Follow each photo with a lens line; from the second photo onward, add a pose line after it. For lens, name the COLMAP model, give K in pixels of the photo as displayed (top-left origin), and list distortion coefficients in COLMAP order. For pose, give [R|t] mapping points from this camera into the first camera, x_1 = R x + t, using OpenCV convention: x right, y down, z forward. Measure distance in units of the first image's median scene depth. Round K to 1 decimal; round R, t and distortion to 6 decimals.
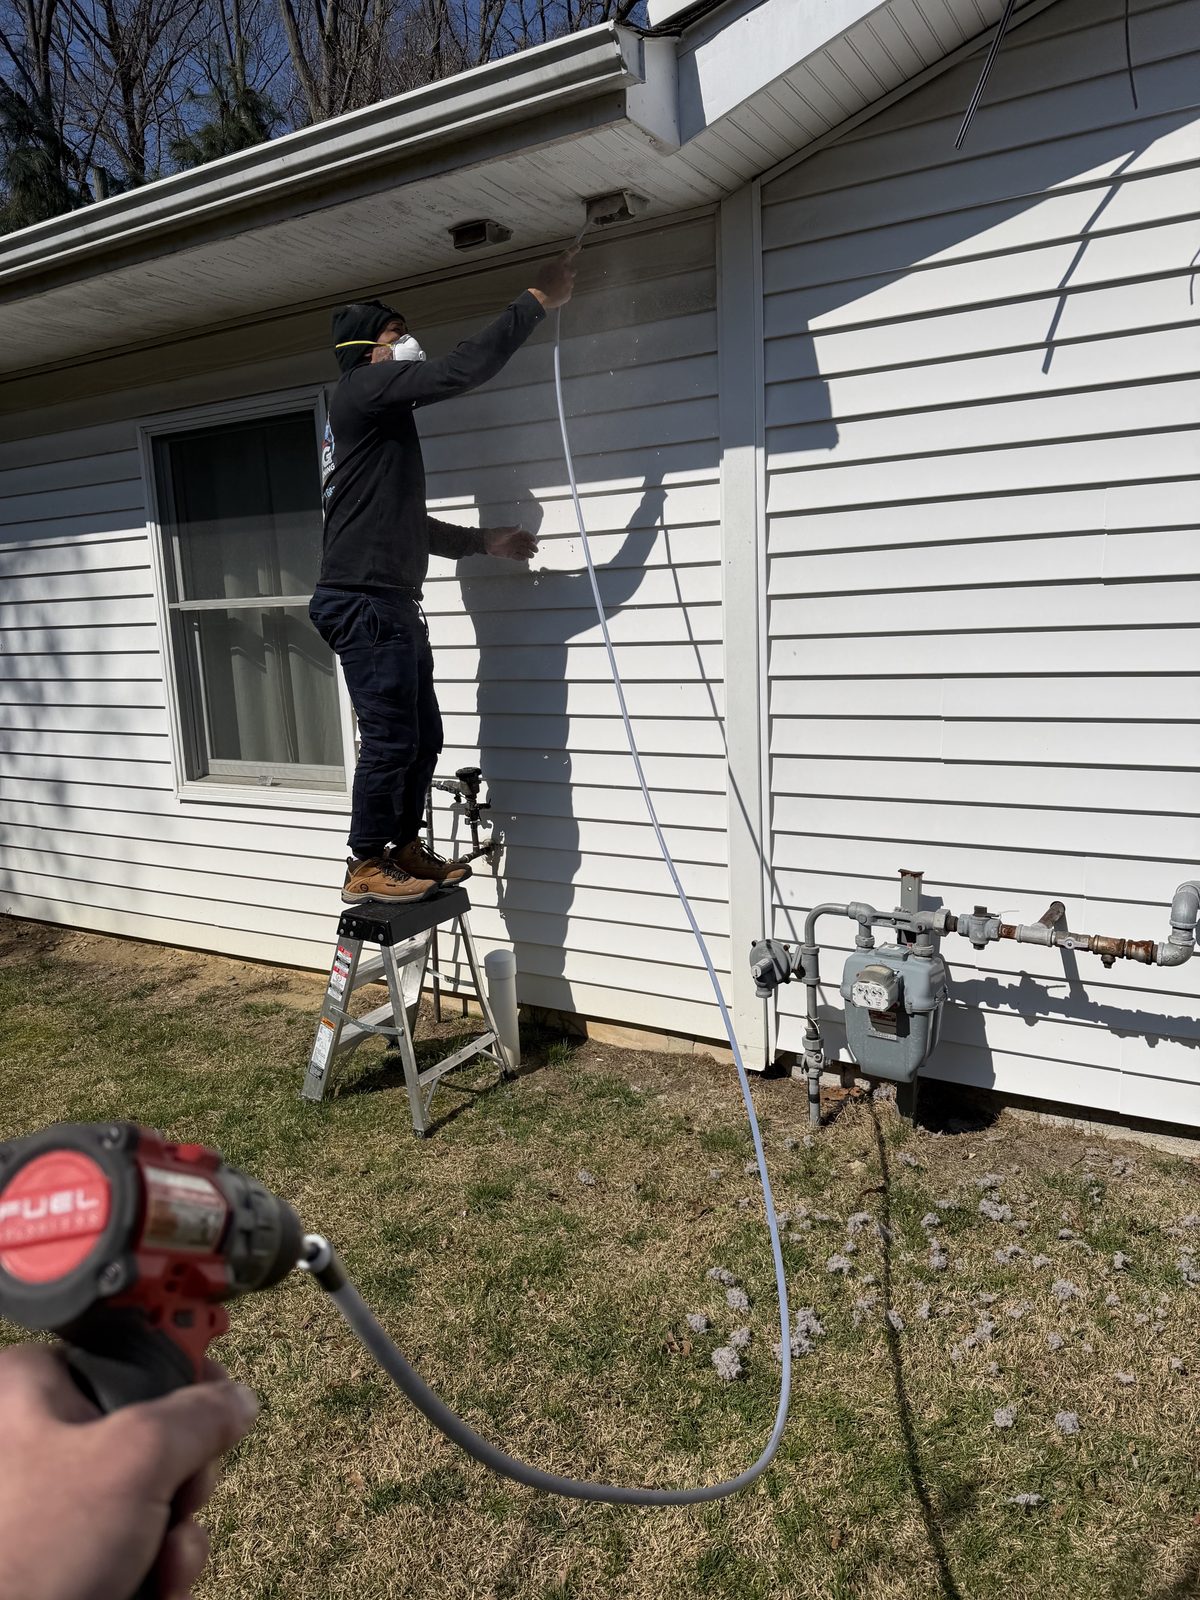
lens RADIAL K [[1106.9, 0, 602.3], [0, 1106.9, 803.5], [0, 0, 1]] dist [0.007863, -0.000367]
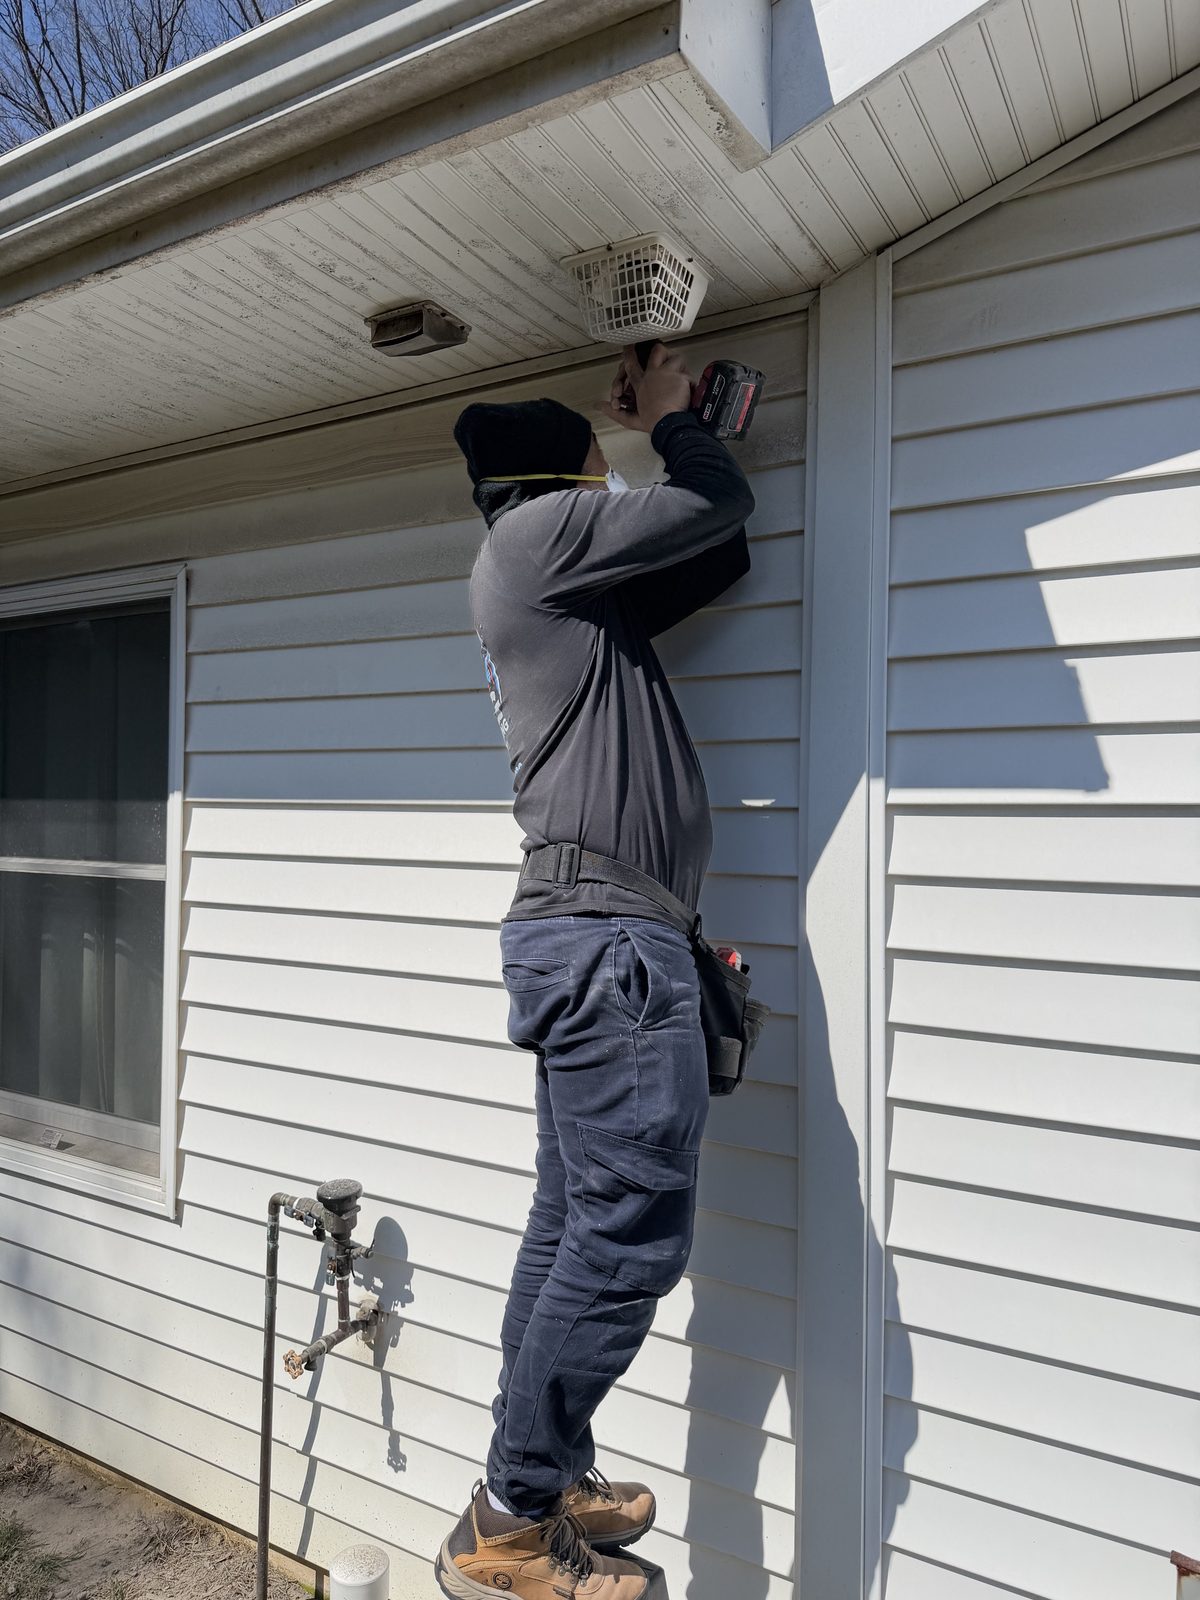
lens RADIAL K [[1106.9, 0, 598.0], [0, 1106.9, 801.6], [0, 0, 1]] dist [0.007863, -0.000367]
pose [[0.998453, 0.055436, 0.004213, 0.001303], [-0.053571, 0.979597, -0.193702, -0.150028], [-0.014866, 0.193177, 0.981051, 0.462033]]
